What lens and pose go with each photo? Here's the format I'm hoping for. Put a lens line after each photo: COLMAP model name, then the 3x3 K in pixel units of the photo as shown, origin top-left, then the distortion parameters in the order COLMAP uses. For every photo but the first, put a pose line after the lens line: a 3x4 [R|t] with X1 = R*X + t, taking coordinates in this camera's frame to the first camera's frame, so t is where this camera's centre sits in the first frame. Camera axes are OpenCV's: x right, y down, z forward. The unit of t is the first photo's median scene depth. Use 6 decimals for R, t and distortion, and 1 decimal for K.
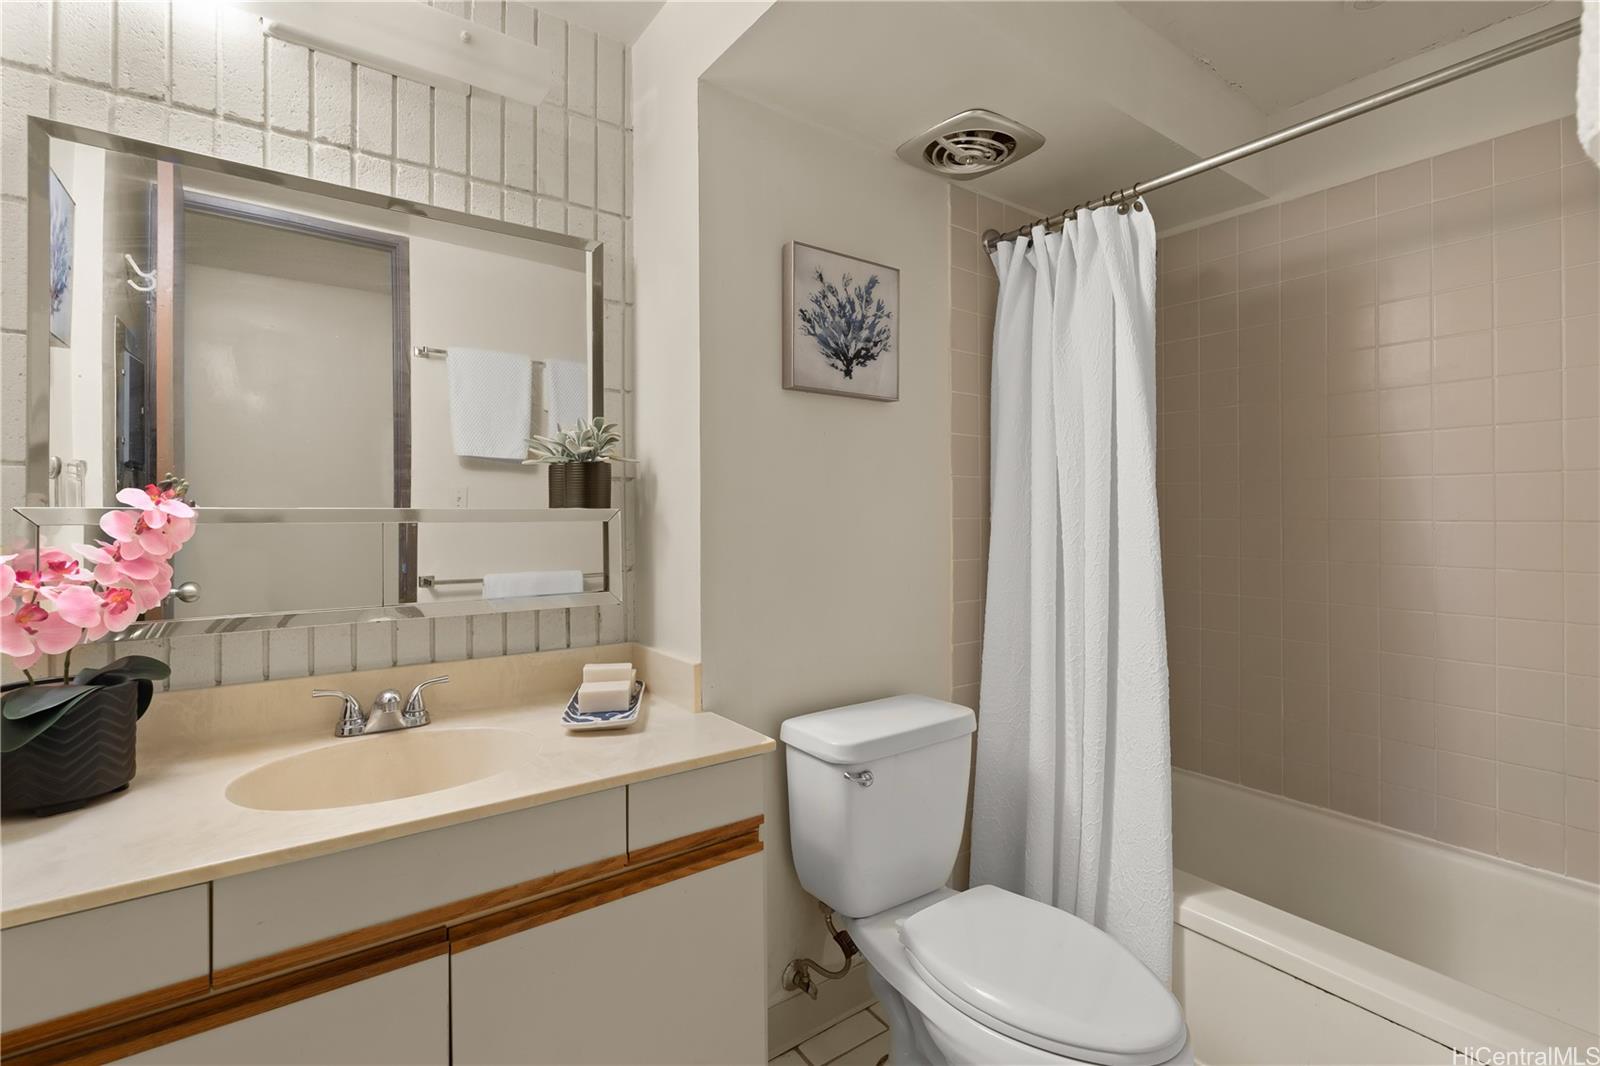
lens RADIAL K [[725.3, 0, 798.9], [0, 725.3, 523.1], [0, 0, 1]] dist [-0.010187, 0.003338]
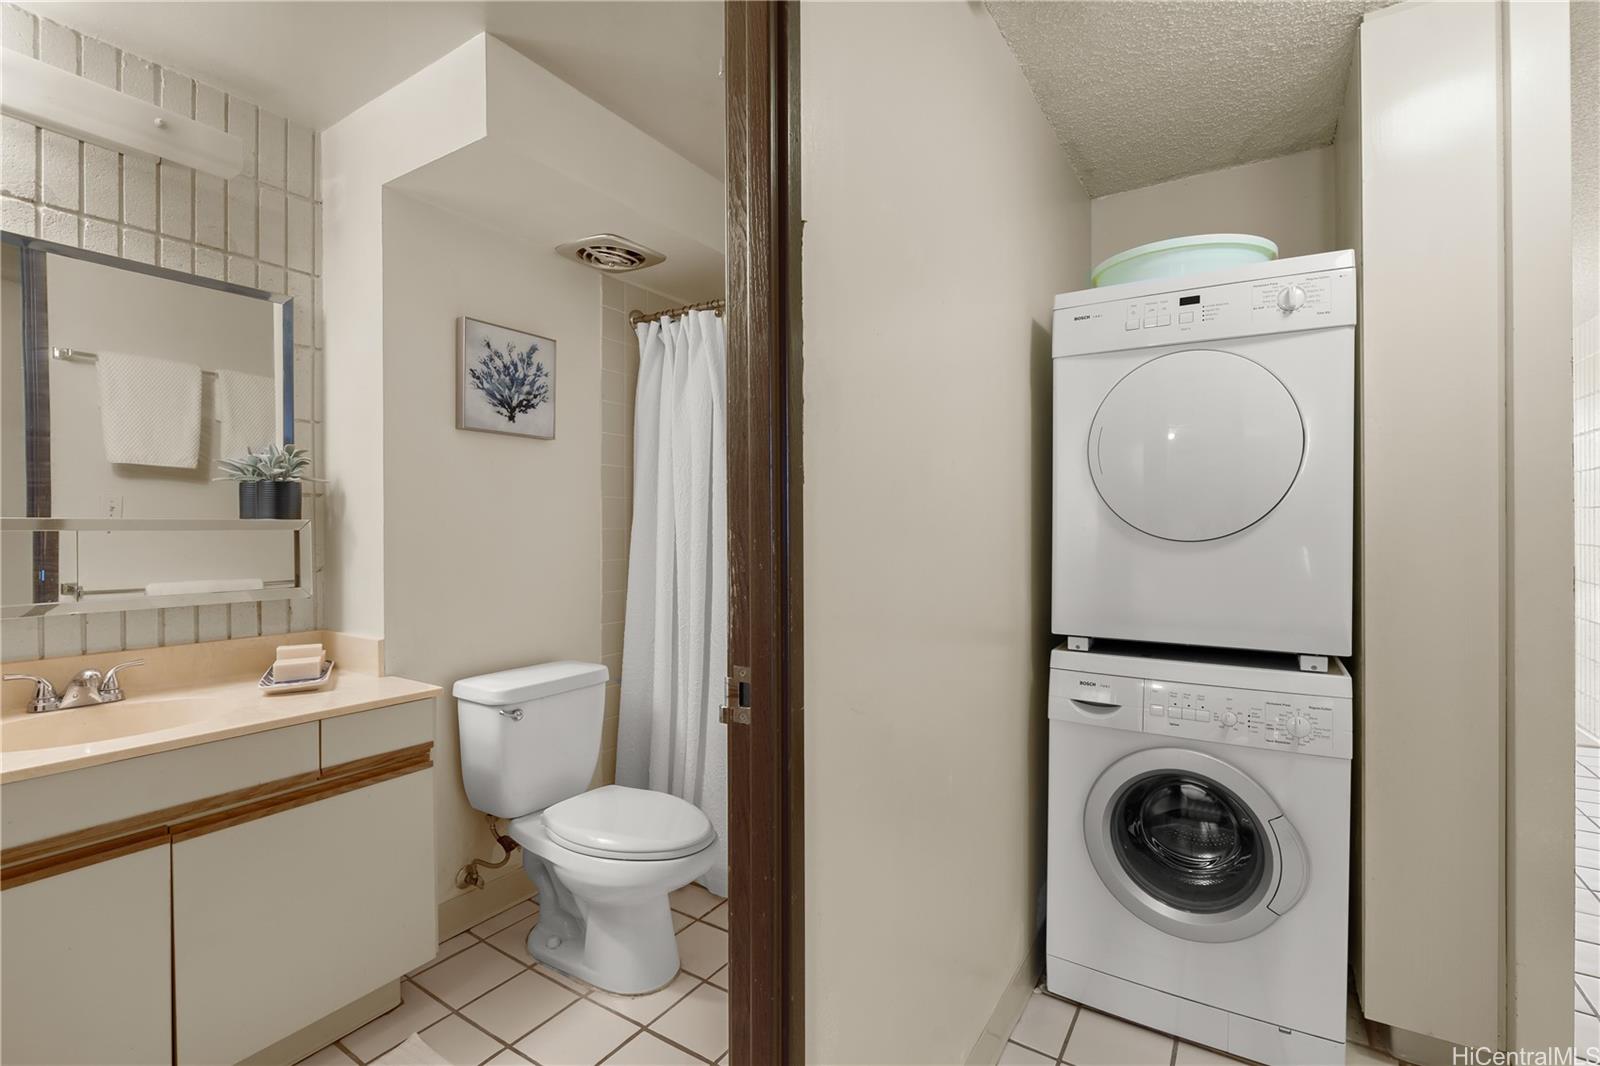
lens RADIAL K [[725.3, 0, 796.1], [0, 725.3, 535.0], [0, 0, 1]] dist [-0.010187, 0.003338]
pose [[0.935067, -0.000458, 0.354472, 0.089038], [0.000301, 1.000000, 0.000500, 0.005463], [-0.354472, -0.000361, 0.935067, -0.438812]]
